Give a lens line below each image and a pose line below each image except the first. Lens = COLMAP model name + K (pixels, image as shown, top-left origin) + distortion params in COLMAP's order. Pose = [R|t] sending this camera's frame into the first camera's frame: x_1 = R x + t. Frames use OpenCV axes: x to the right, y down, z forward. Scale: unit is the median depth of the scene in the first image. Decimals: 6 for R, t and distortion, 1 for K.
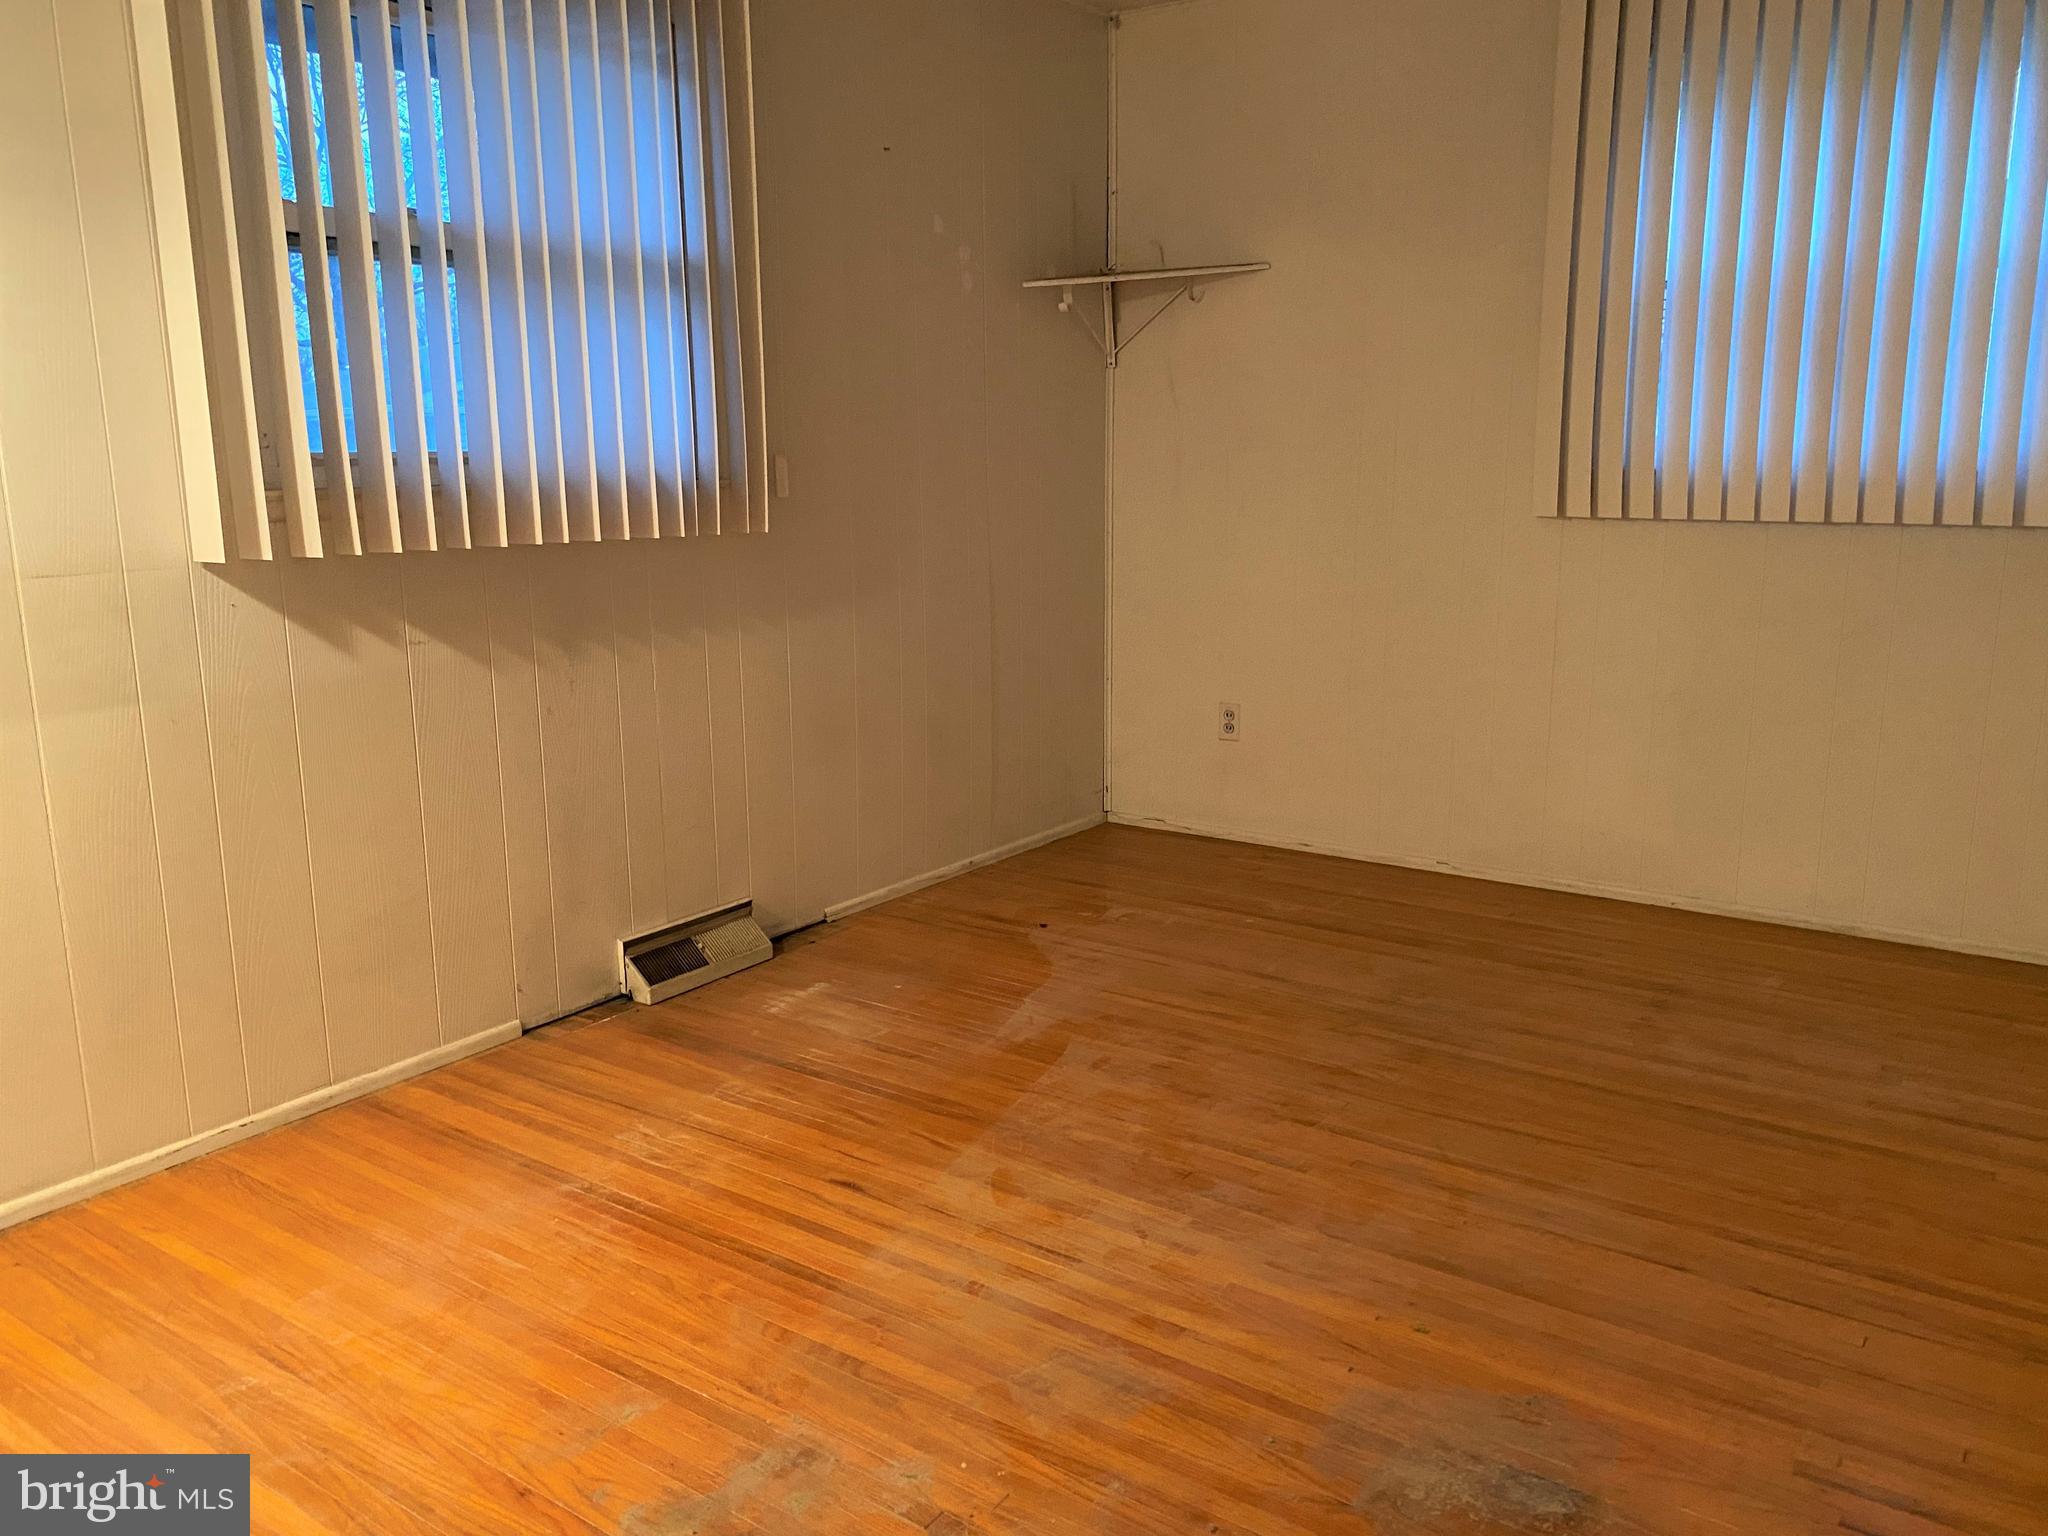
lens RADIAL K [[1575.1, 0, 1022.9], [0, 1575.1, 770.0], [0, 0, 1]] dist [0.003689, -0.015074]
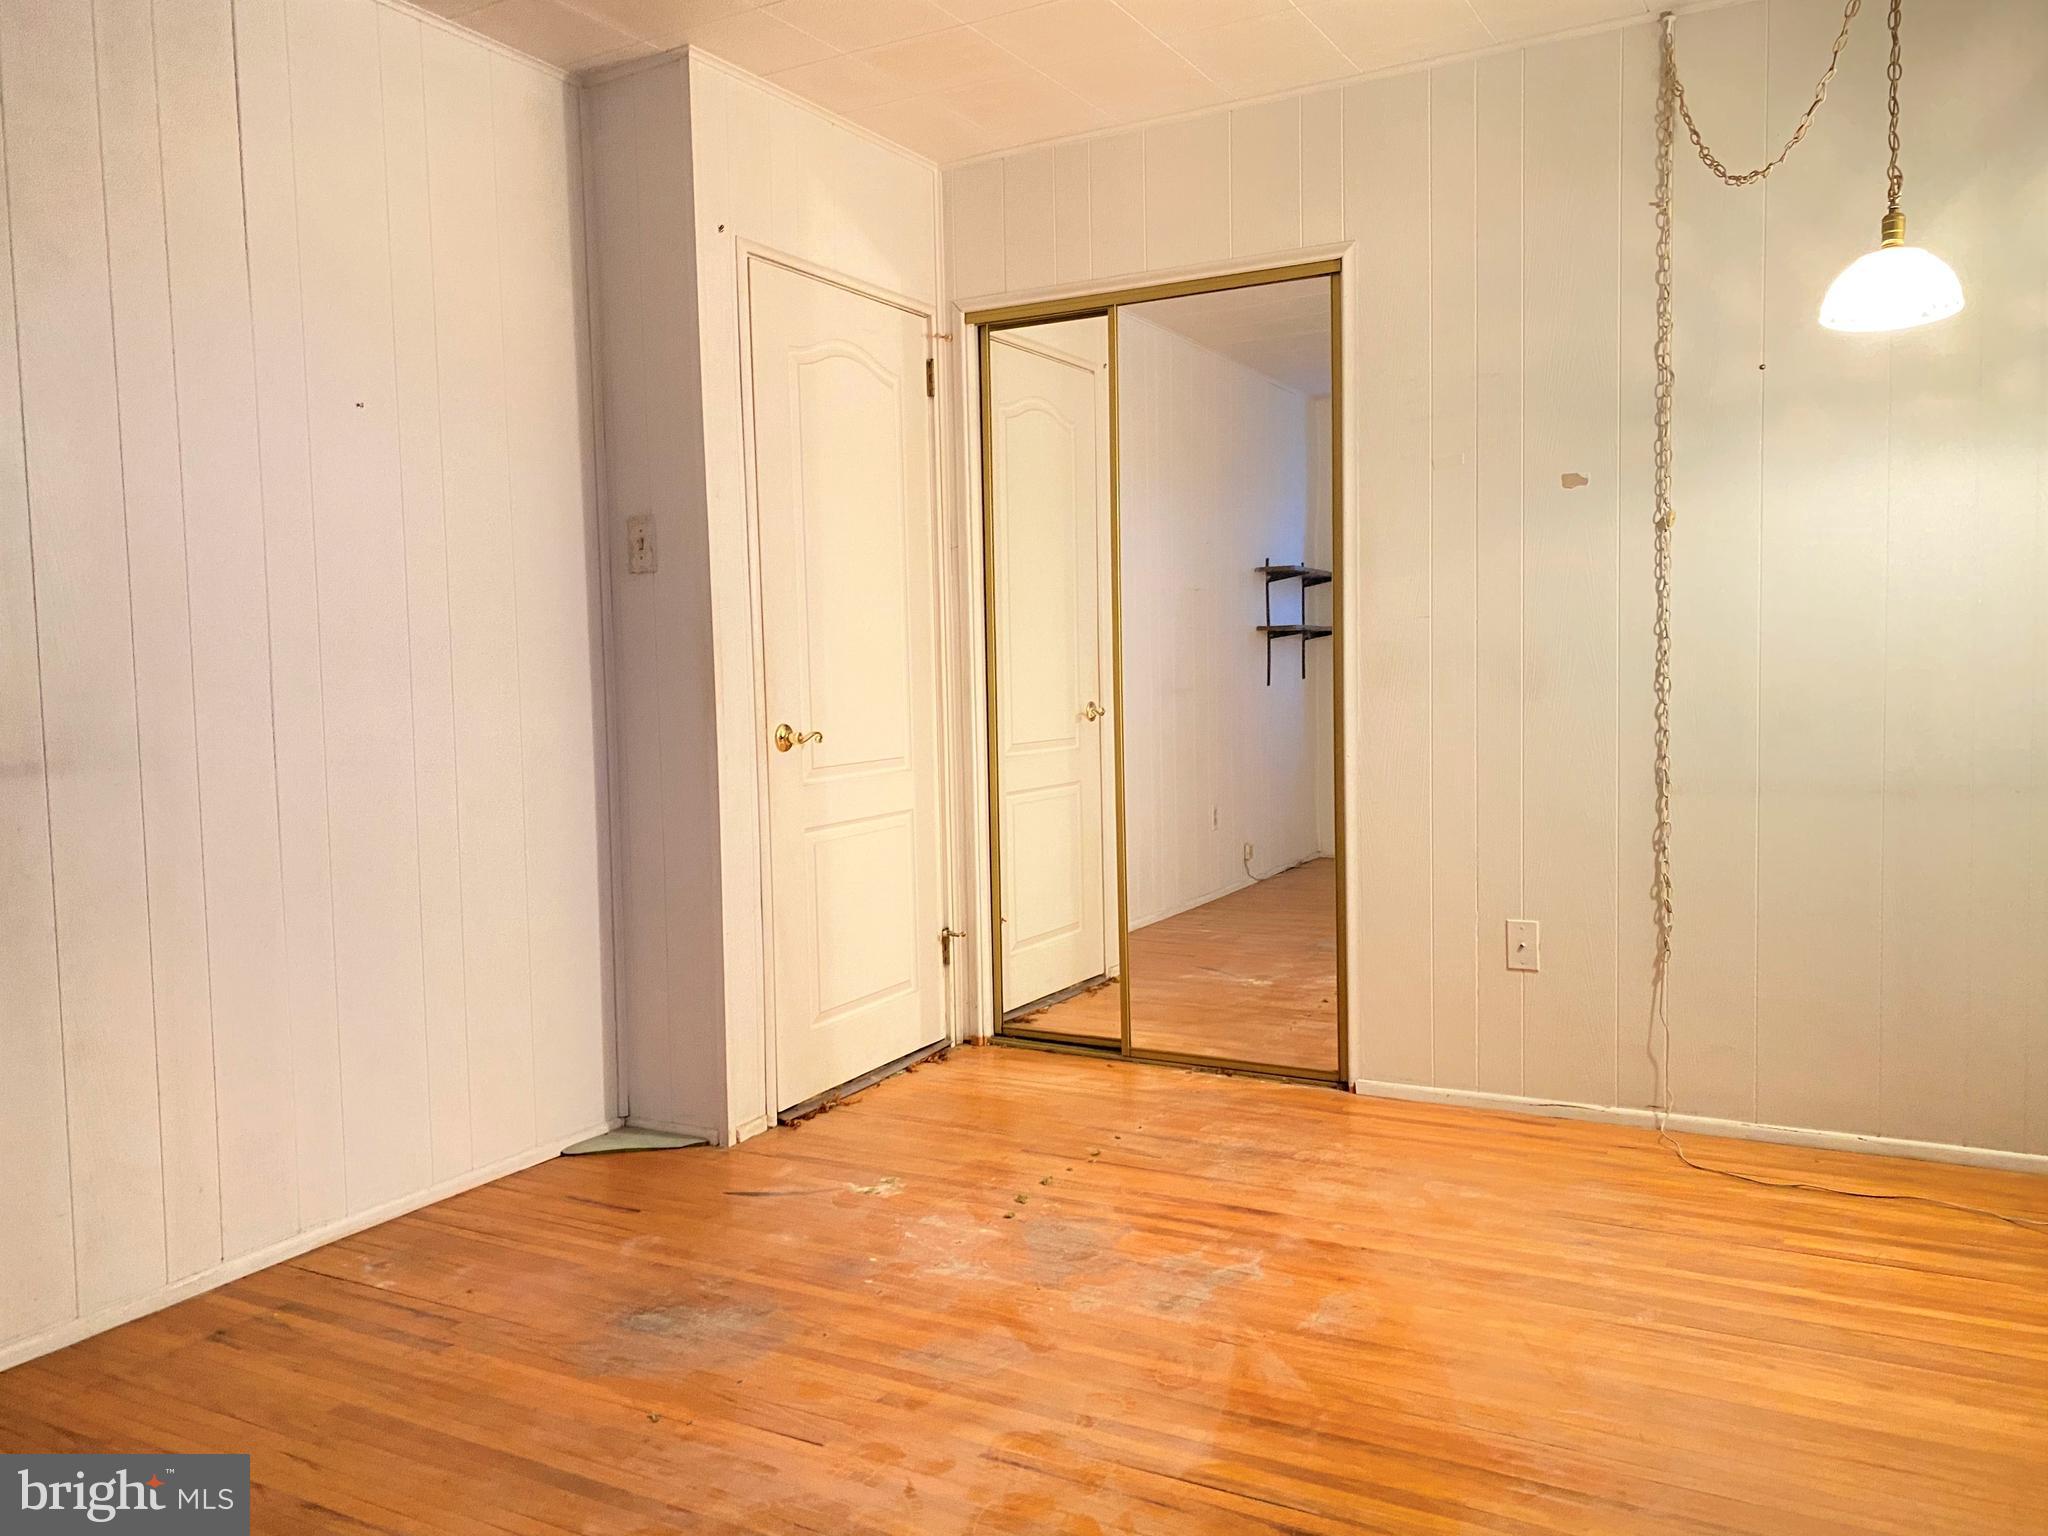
lens RADIAL K [[1575.1, 0, 1017.9], [0, 1575.1, 767.9], [0, 0, 1]] dist [0.003689, -0.015074]
pose [[-0.994572, 0.036501, -0.097443, 0.088872], [0.009071, 0.963306, 0.268252, -0.318084], [0.103659, 0.265912, -0.958408, 1.763273]]
